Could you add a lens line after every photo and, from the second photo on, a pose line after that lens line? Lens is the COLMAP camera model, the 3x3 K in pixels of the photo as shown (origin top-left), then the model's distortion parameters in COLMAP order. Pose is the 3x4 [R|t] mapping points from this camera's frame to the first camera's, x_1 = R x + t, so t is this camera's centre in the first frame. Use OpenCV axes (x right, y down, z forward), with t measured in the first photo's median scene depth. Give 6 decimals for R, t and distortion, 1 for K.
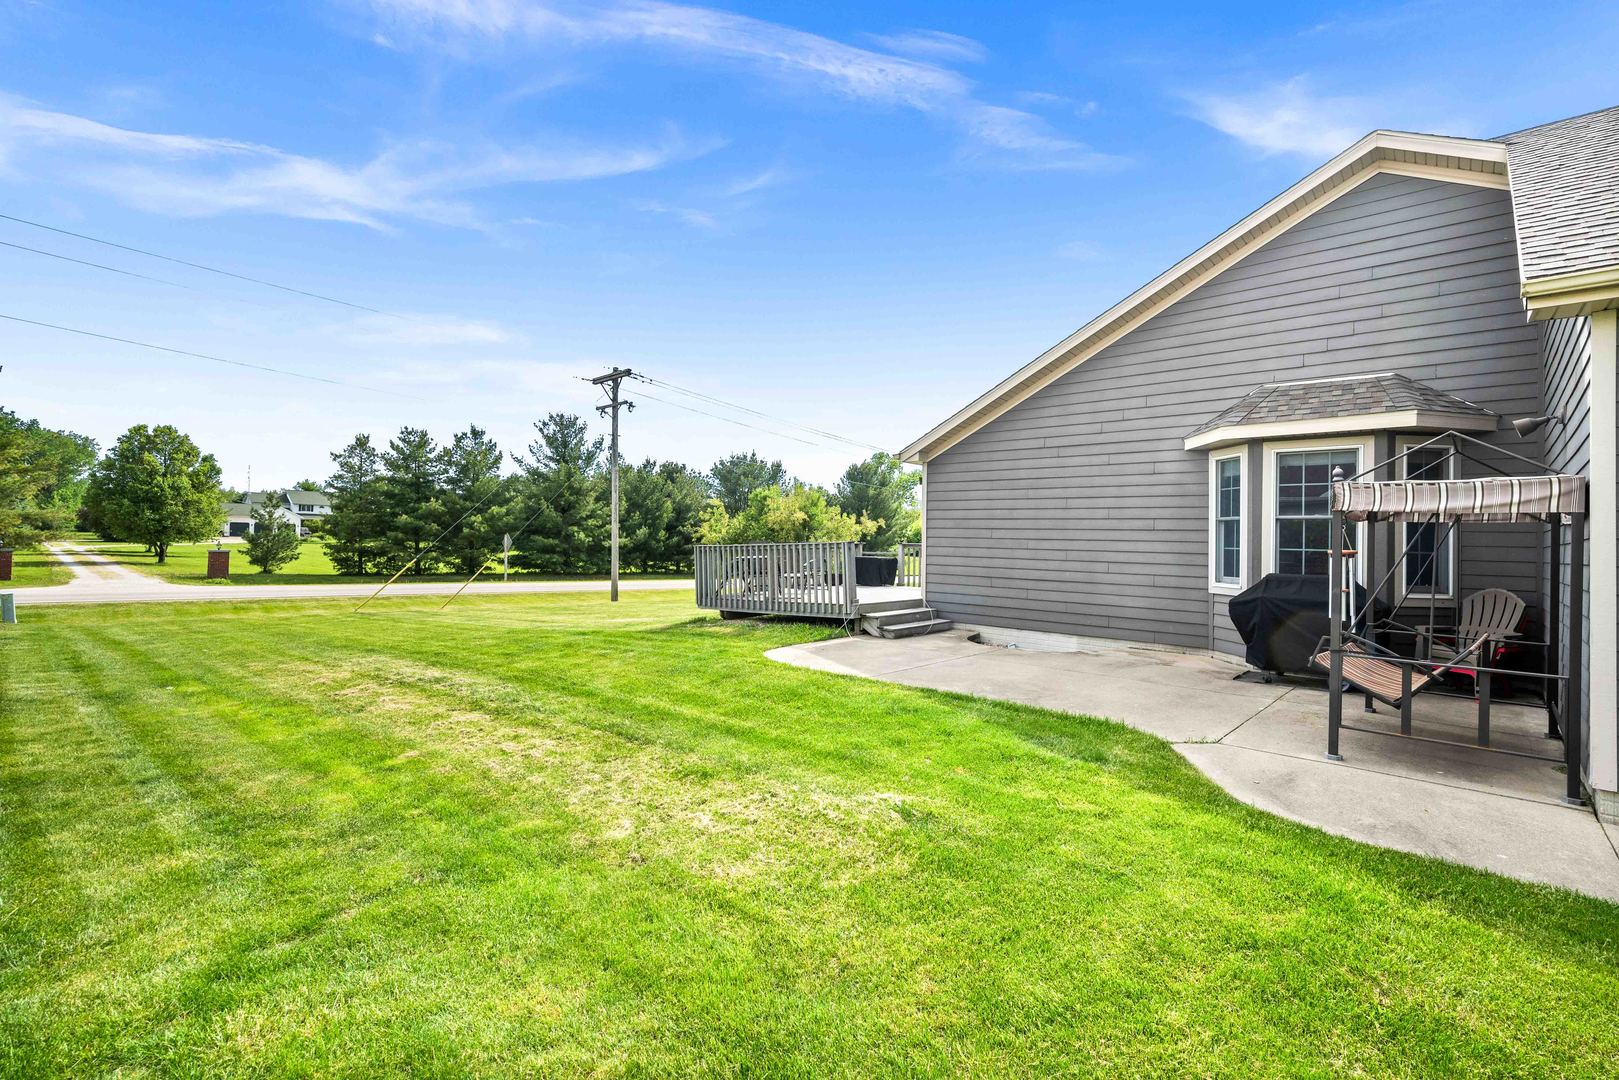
lens RADIAL K [[731.2, 0, 803.2], [0, 731.2, 469.4], [0, 0, 1]] dist [0.000444, 0.000059]
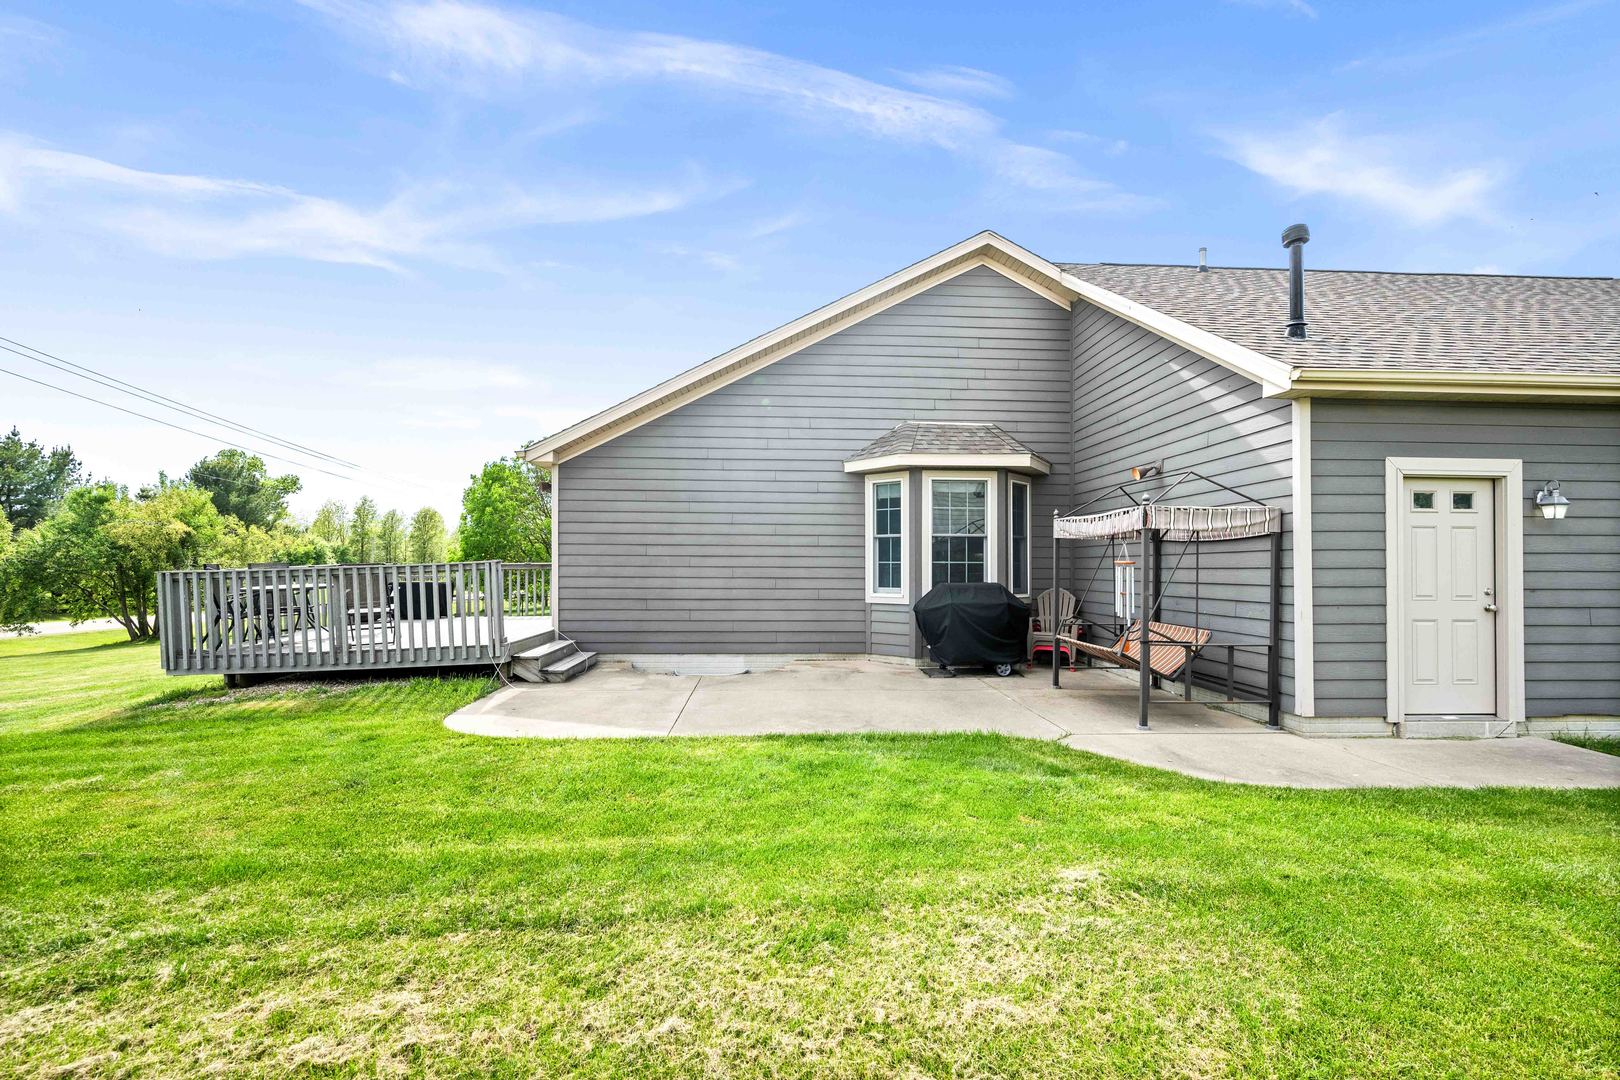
lens RADIAL K [[728.4, 0, 804.3], [0, 728.4, 509.1], [0, 0, 1]] dist [-0.001711, -0.000073]
pose [[0.697765, 0.038064, 0.715314, -0.086691], [-0.058470, 0.998282, 0.003913, 0.008194], [-0.713936, -0.044554, 0.698792, 0.086957]]
